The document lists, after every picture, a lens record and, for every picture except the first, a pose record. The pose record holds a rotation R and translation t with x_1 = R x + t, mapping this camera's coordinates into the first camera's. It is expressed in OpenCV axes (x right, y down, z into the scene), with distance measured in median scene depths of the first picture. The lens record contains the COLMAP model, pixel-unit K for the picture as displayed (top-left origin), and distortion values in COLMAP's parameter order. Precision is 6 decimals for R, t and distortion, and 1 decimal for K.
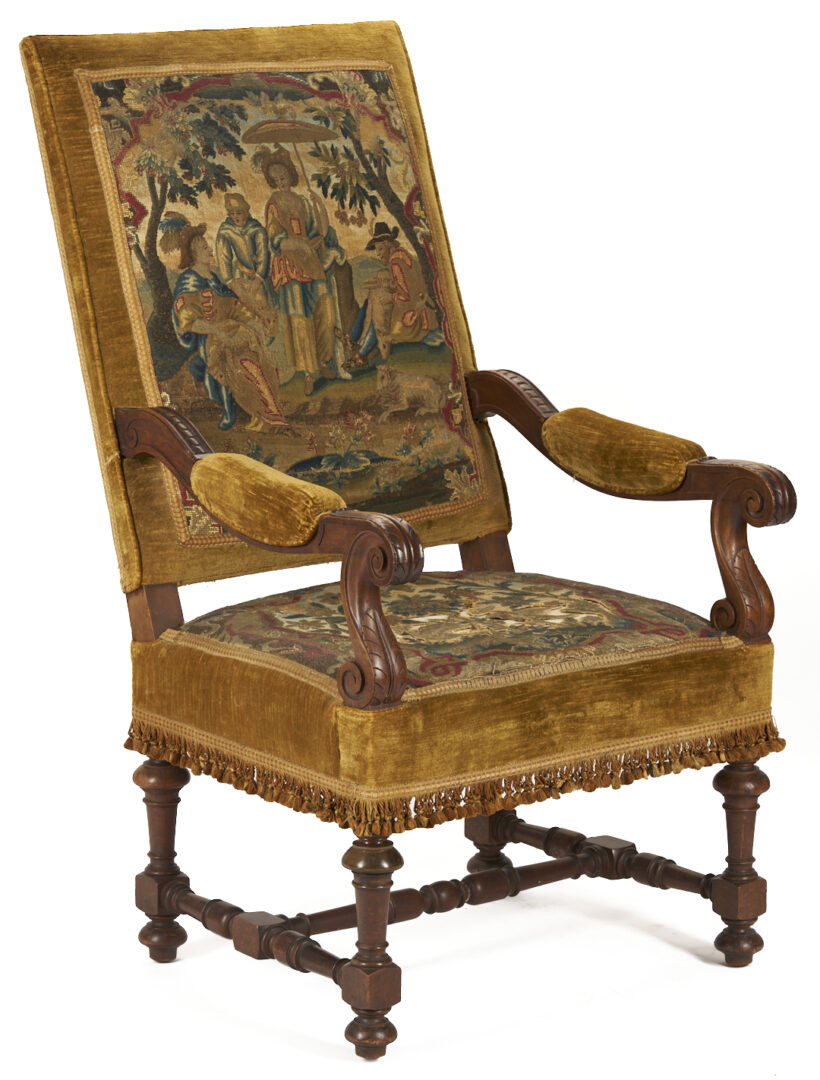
lens RADIAL K [[3933.8, 0, 410.0], [0, 3933.8, 540.0], [0, 0, 1]] dist [-0.178672, -0.720918]
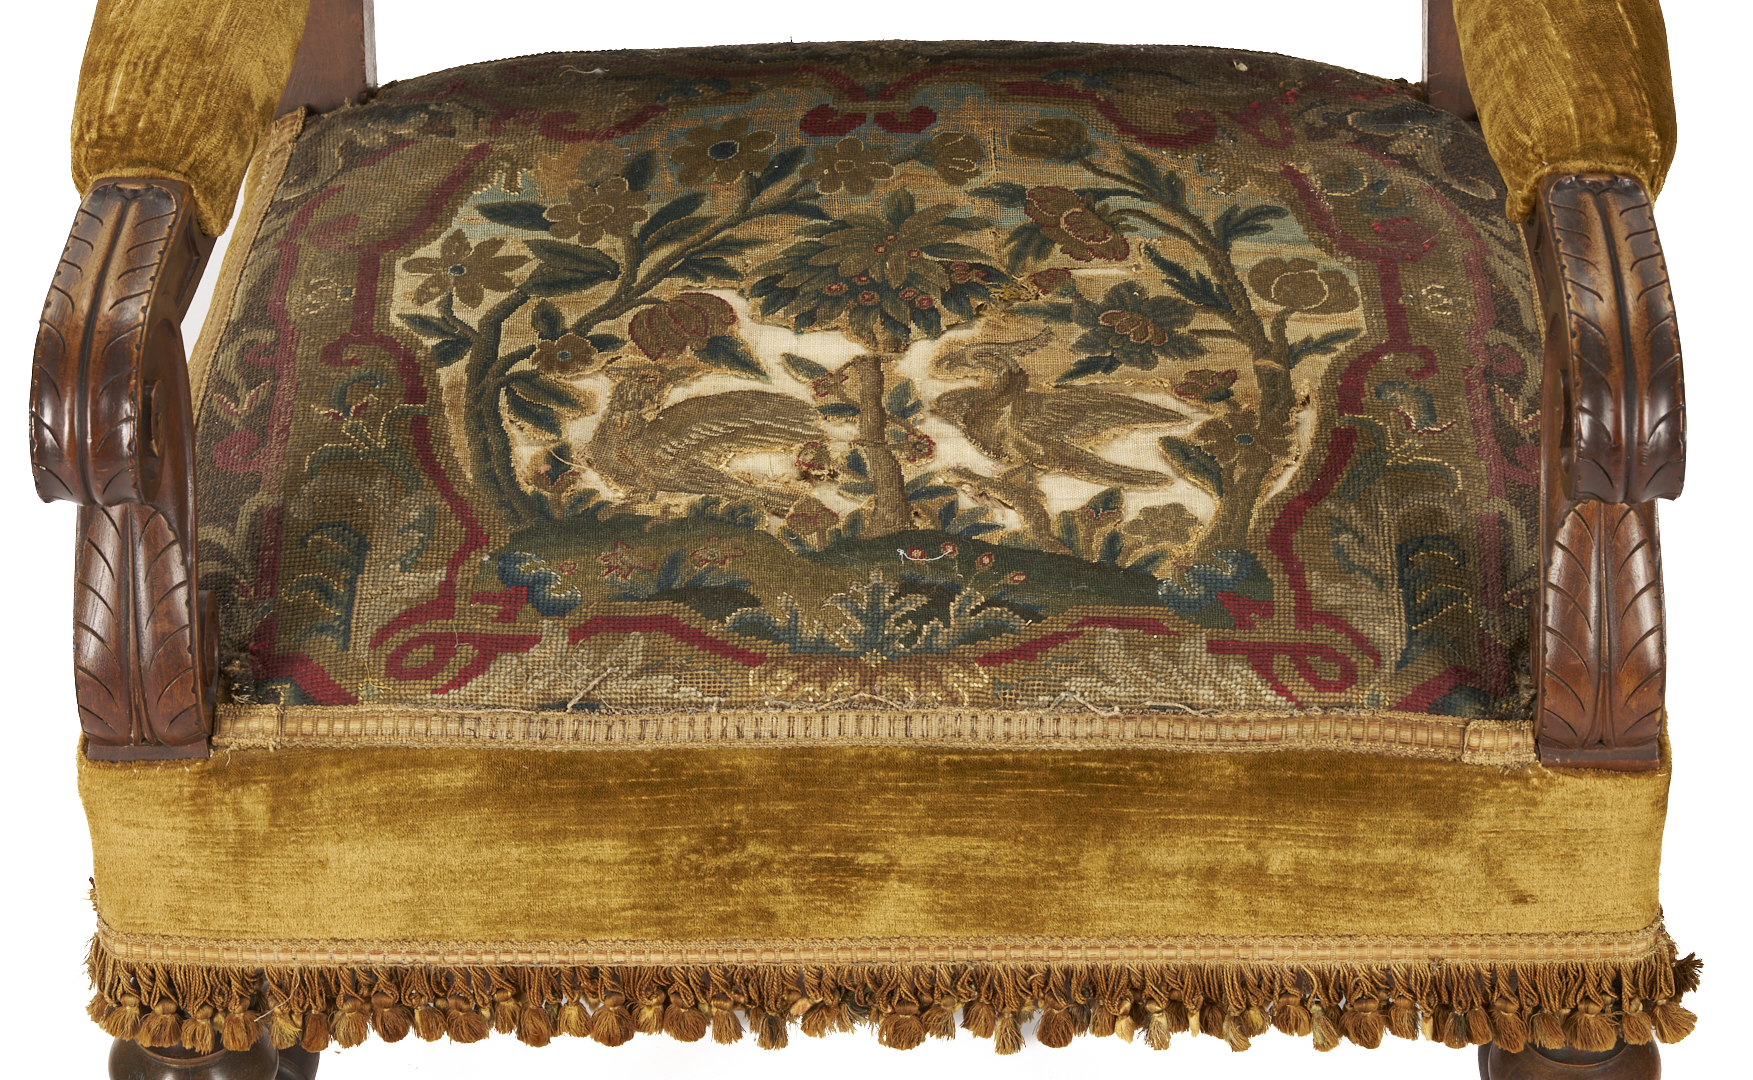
lens RADIAL K [[6190.5, 0, 818.7], [0, 6190.5, 537.5], [0, 0, 1]] dist [-0.152343, -0.028340]
pose [[0.755166, 0.379006, -0.534864, 0.297195], [-0.090416, 0.868343, 0.487653, -0.226305], [0.649269, -0.319898, 0.690011, 0.598663]]
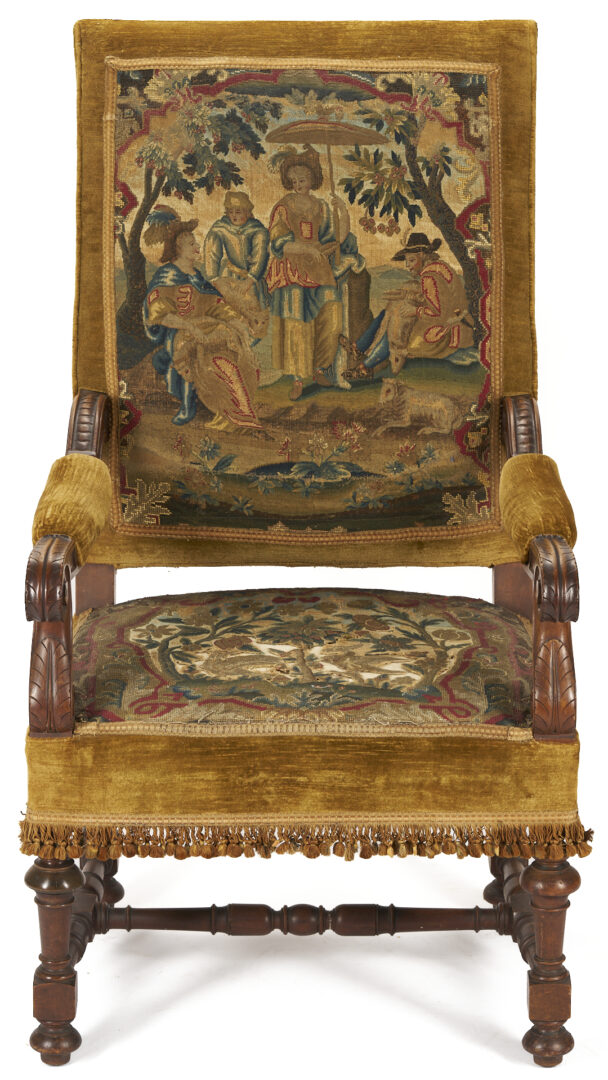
lens RADIAL K [[3553.8, 0, 304.0], [0, 3553.8, 540.0], [0, 0, 1]] dist [-0.162613, -2.431598]
pose [[0.774580, 0.175575, -0.607618, 0.534576], [-0.115365, 0.983801, 0.137210, -0.126798], [0.621866, -0.036182, 0.782287, 0.295090]]
